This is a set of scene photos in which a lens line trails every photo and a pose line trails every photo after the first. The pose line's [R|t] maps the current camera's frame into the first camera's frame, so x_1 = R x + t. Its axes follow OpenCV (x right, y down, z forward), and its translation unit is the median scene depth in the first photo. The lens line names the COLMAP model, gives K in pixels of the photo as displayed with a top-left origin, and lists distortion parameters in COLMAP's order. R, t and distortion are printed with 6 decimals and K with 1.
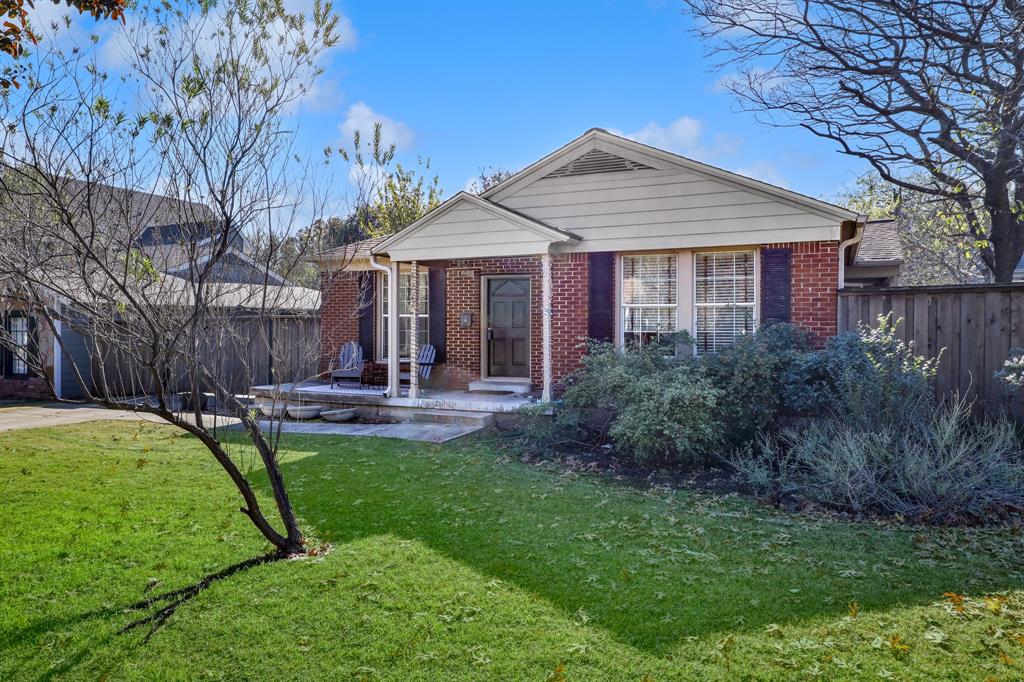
lens RADIAL K [[666.1, 0, 515.8], [0, 666.1, 355.8], [0, 0, 1]] dist [-0.013314, 0.029424]
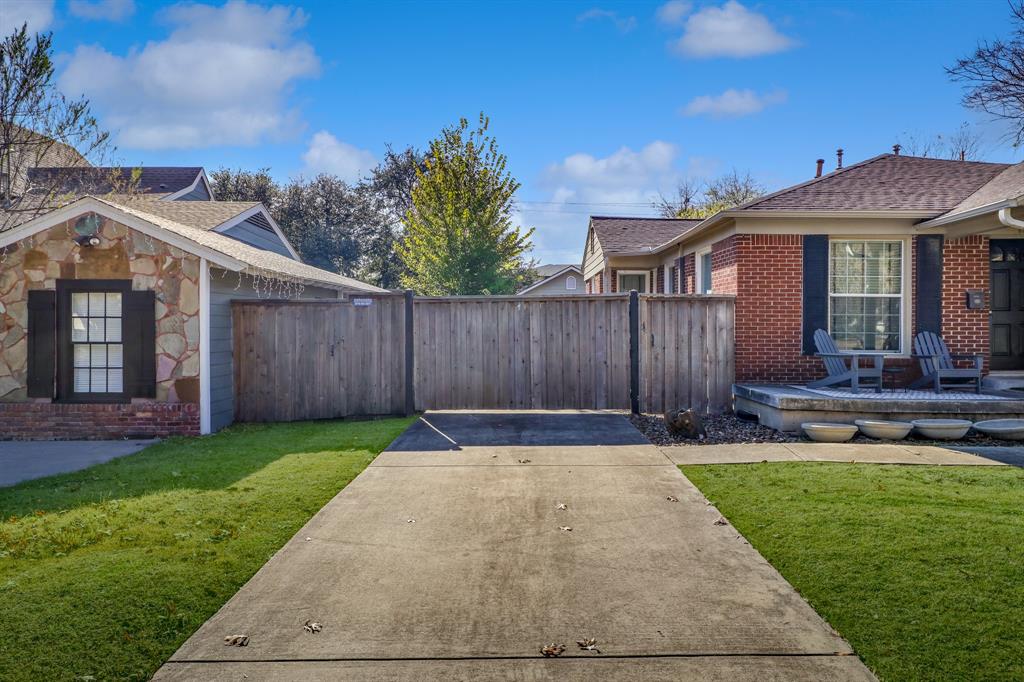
lens RADIAL K [[666.1, 0, 515.8], [0, 666.1, 355.8], [0, 0, 1]] dist [-0.013314, 0.029424]
pose [[0.919419, -0.017462, 0.392891, -0.953678], [0.017370, 0.999842, 0.003789, -0.001112], [-0.392895, 0.003341, 0.919577, 0.512741]]
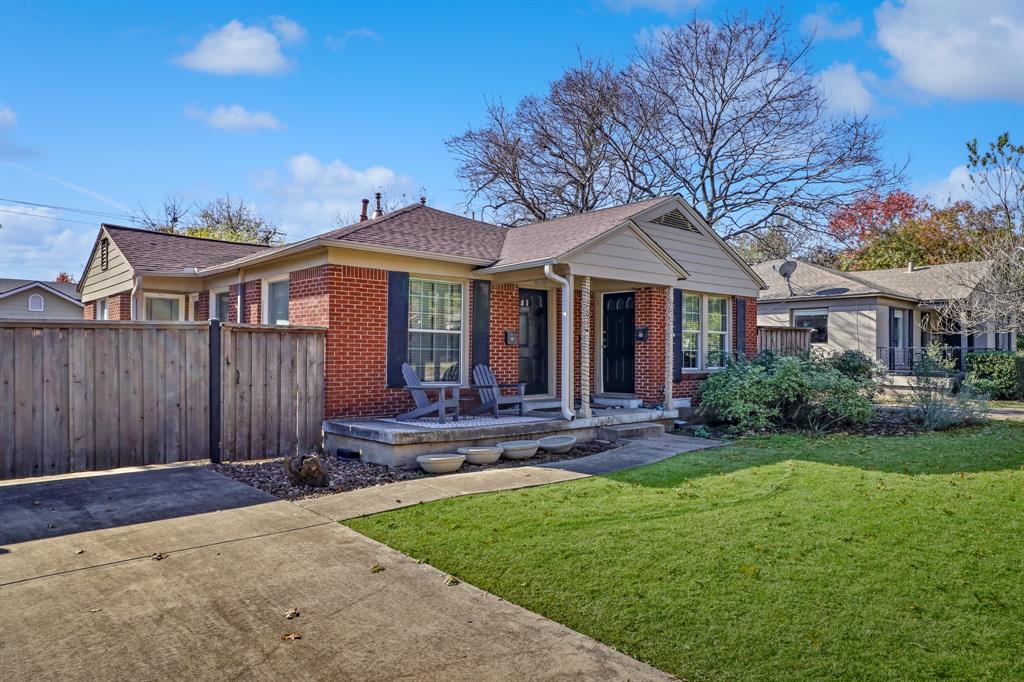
lens RADIAL K [[666.1, 0, 515.8], [0, 666.1, 355.8], [0, 0, 1]] dist [-0.013314, 0.029424]
pose [[0.419960, 0.000349, 0.907543, -0.997235], [0.039466, 0.999047, -0.018646, -0.011719], [-0.906684, 0.043647, 0.419546, 0.633233]]
